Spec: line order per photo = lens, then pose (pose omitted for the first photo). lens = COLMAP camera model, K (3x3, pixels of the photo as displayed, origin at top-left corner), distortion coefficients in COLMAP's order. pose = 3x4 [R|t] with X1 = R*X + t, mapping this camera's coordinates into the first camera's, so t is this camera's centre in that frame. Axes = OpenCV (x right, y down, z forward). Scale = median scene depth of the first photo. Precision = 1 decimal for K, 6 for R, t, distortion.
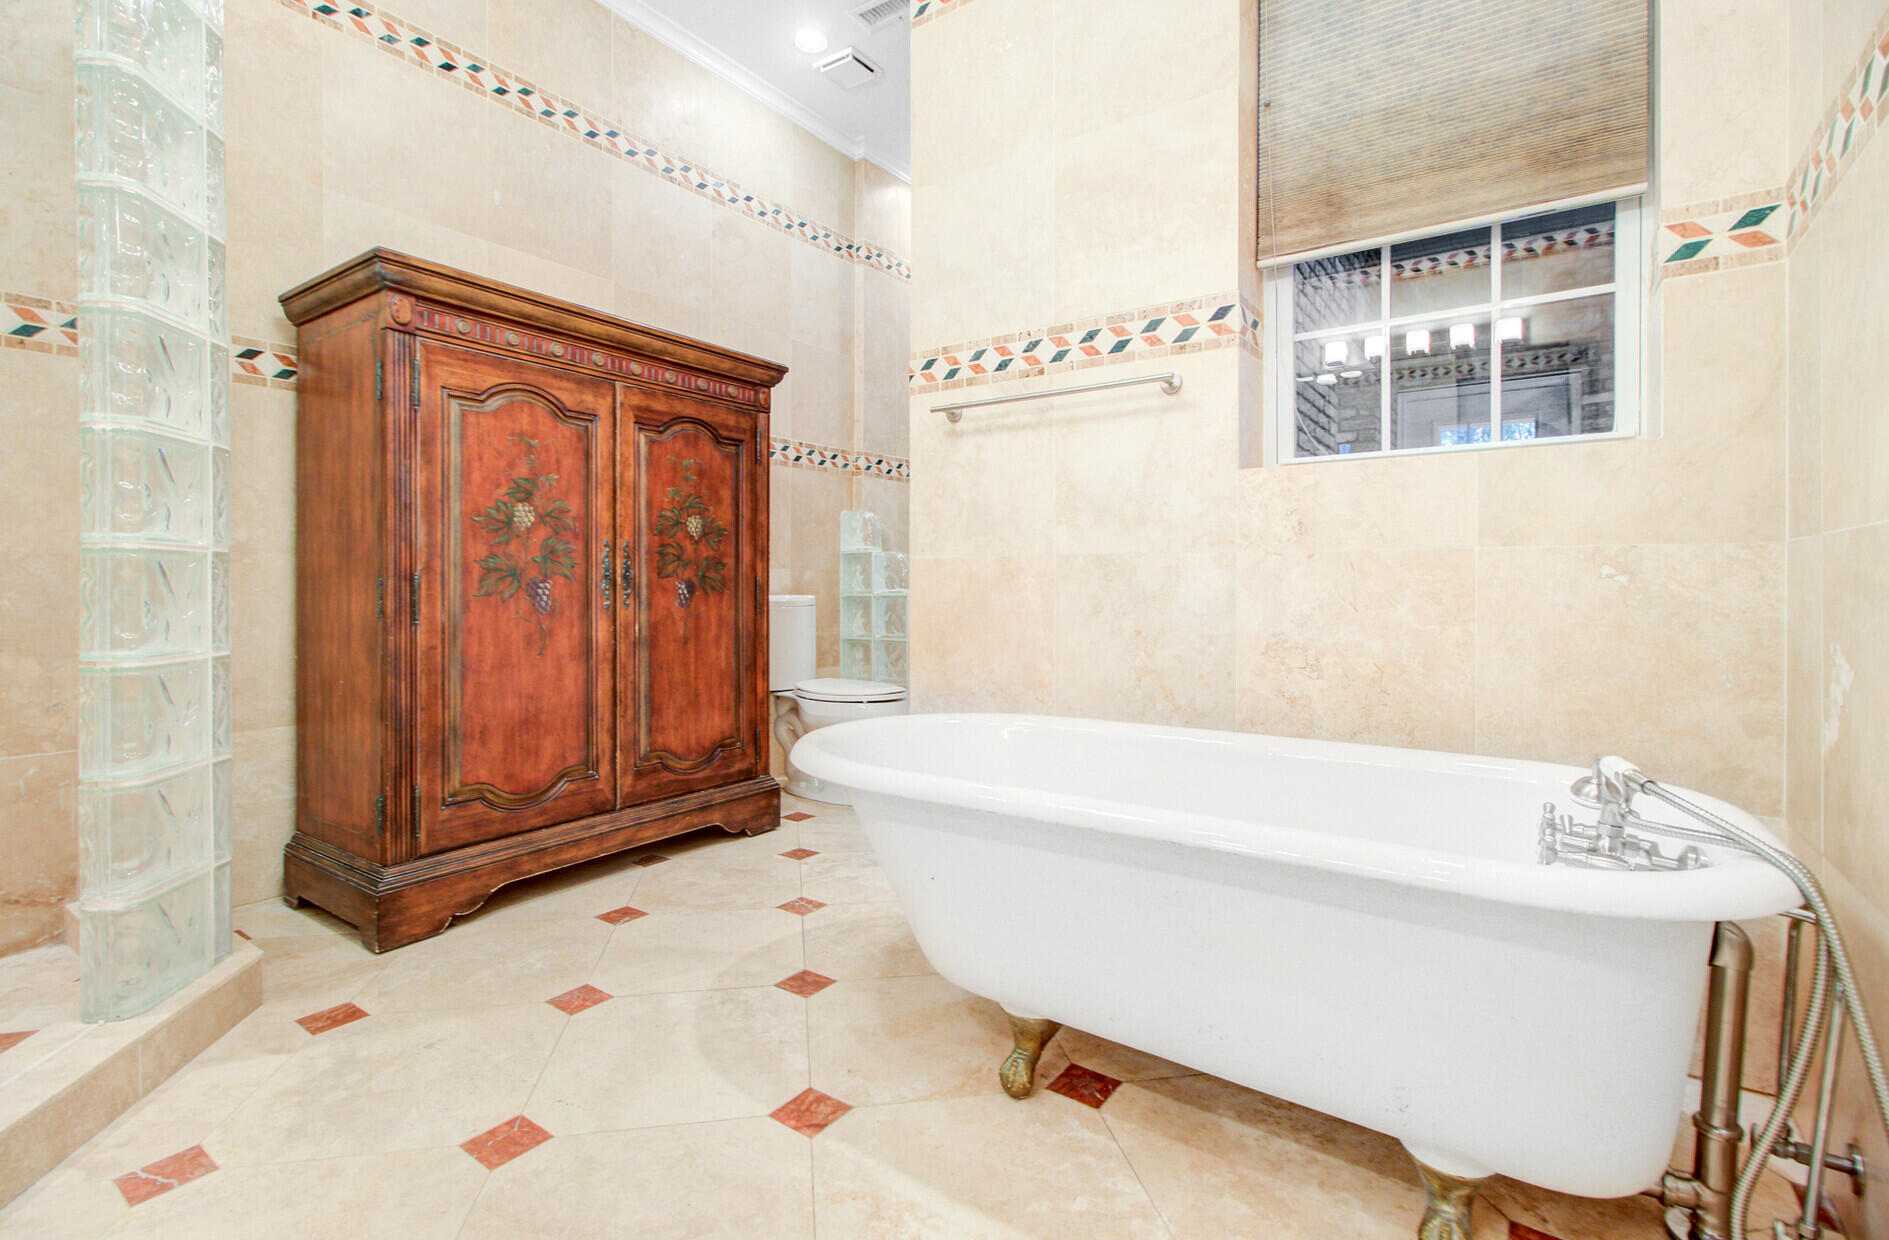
lens RADIAL K [[866.5, 0, 942.8], [0, 866.5, 601.1], [0, 0, 1]] dist [0.000004, 0.000567]
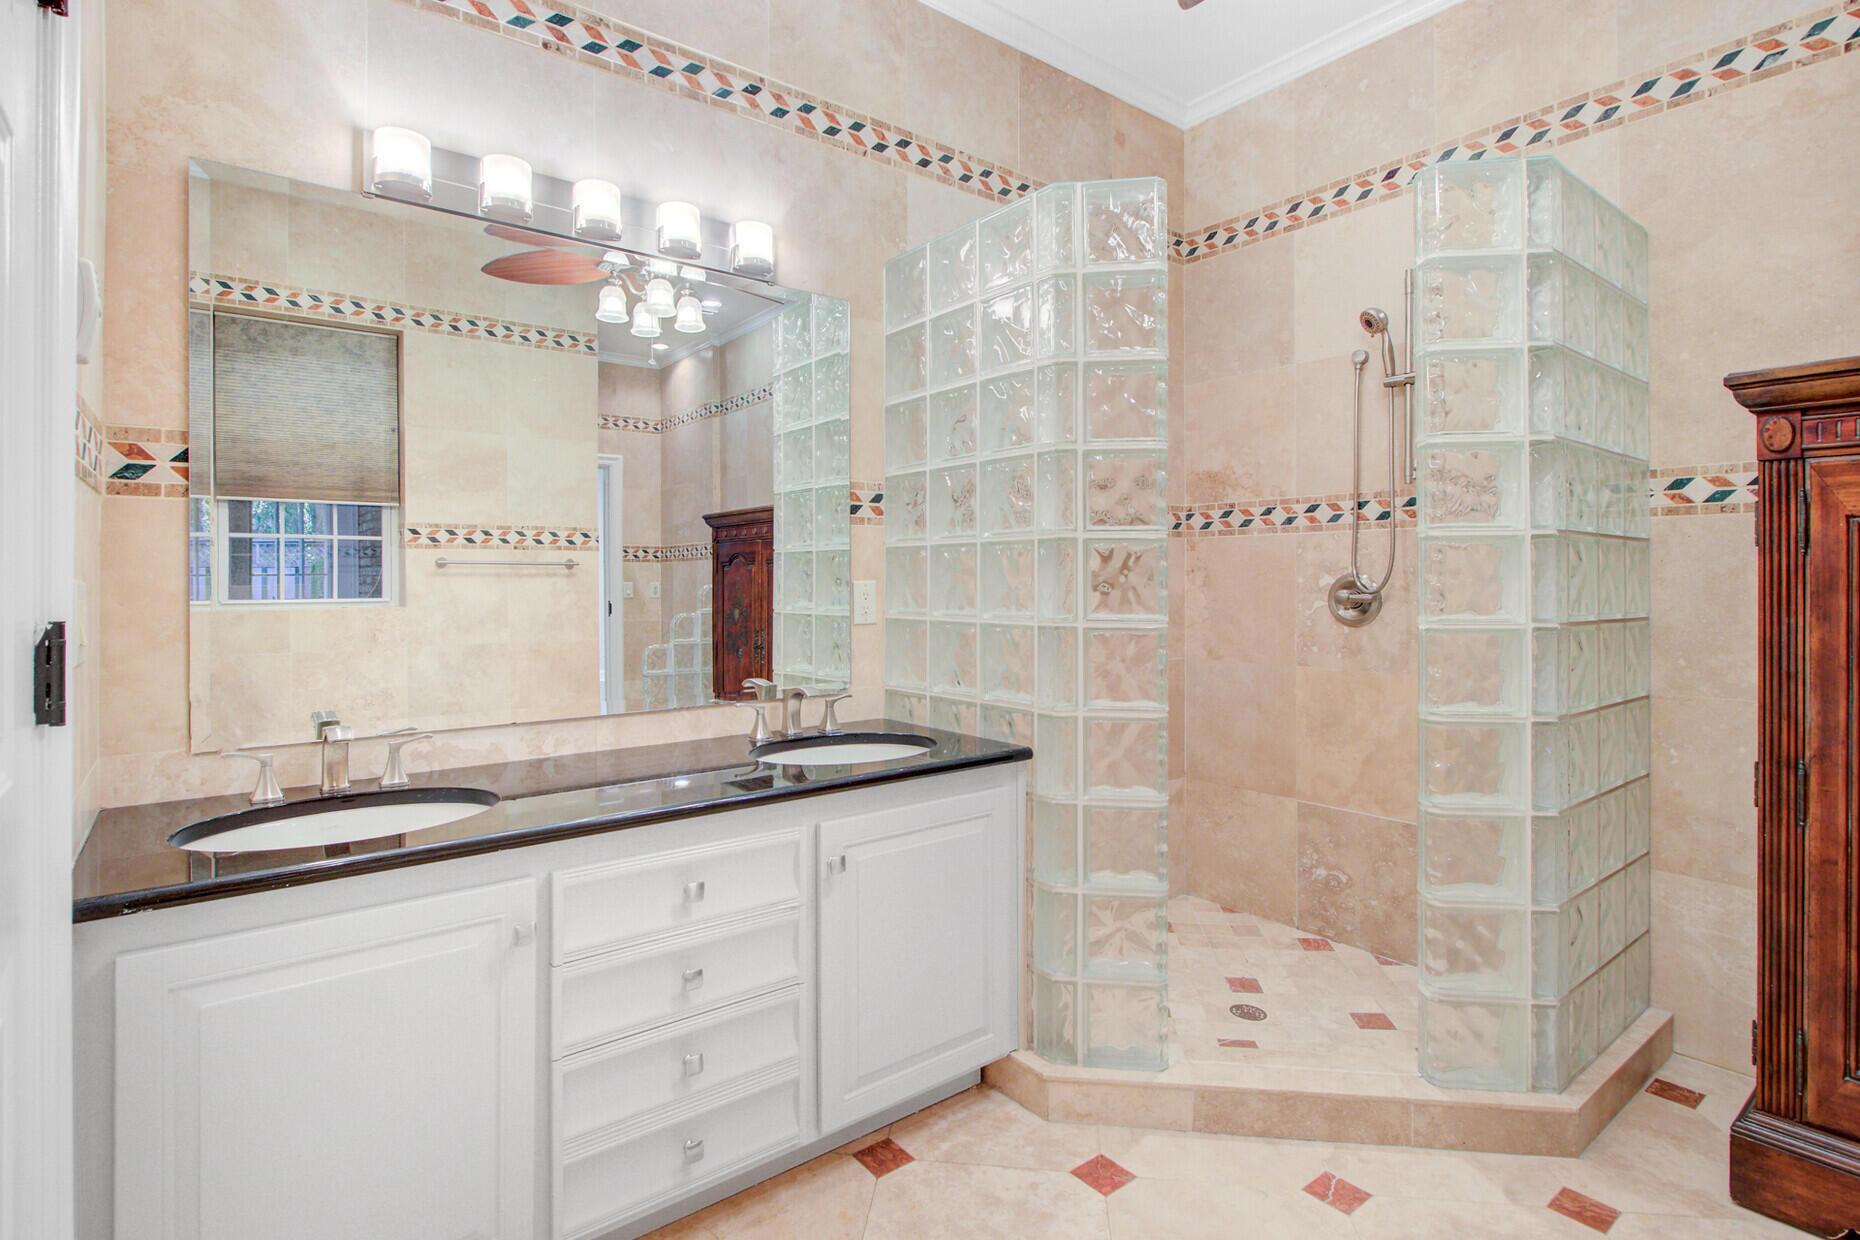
lens RADIAL K [[927.4, 0, 911.4], [0, 927.4, 591.3], [0, 0, 1]] dist [-0.001240, -0.000654]
pose [[-0.299738, 0.010364, -0.953965, 0.431406], [-0.004759, 0.999912, 0.012359, -0.191485], [0.954010, 0.008244, -0.299662, 0.475882]]
